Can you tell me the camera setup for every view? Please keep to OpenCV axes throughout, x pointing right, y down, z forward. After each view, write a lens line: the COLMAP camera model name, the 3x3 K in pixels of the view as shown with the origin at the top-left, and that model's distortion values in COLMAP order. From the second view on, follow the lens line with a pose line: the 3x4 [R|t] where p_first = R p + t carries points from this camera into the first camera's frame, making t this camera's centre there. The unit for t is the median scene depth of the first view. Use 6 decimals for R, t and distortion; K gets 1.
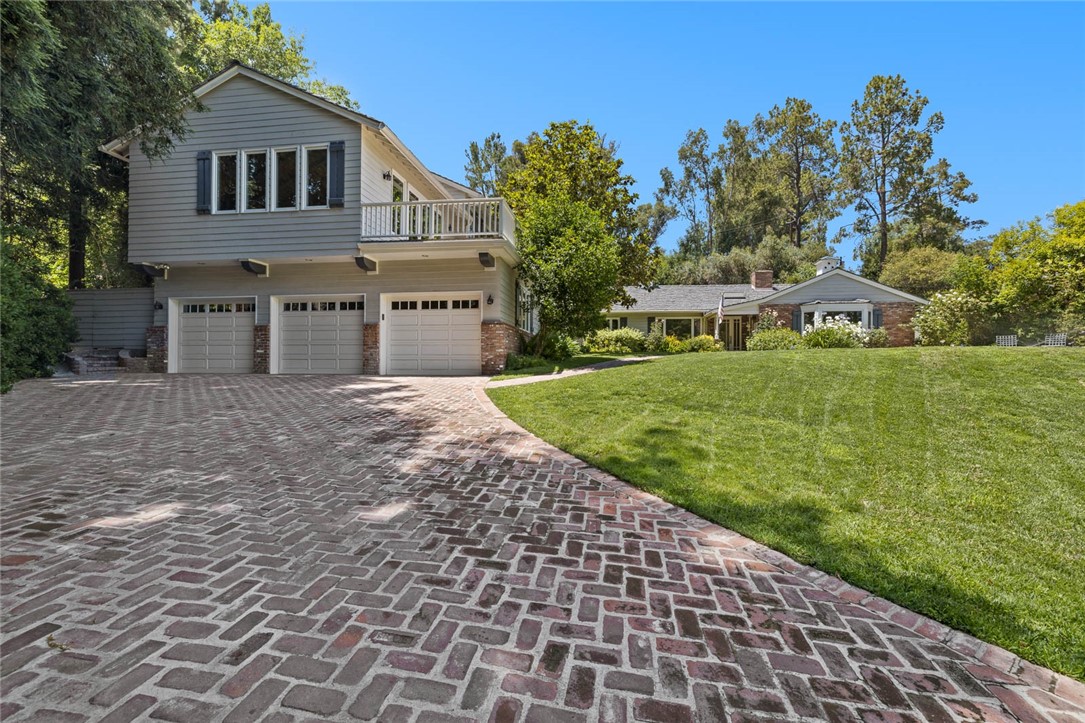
lens RADIAL K [[448.9, 0, 542.5], [0, 448.9, 361.5], [0, 0, 1]] dist [-0.001785, -0.000251]
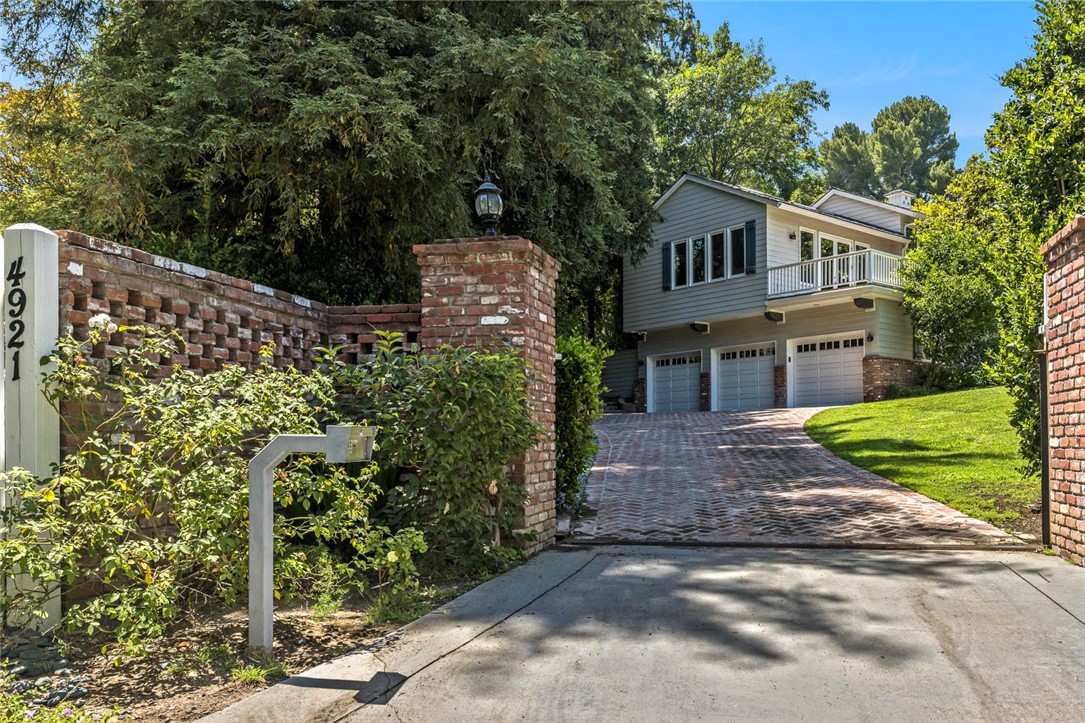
lens RADIAL K [[1141.8, 0, 542.5], [0, 1141.8, 361.5], [0, 0, 1]] dist [-0.002144, -0.000553]
pose [[0.705515, -0.067510, -0.705472, 1.318198], [0.004444, 0.995854, -0.090854, 0.177015], [0.708681, 0.060963, 0.702890, -1.577286]]
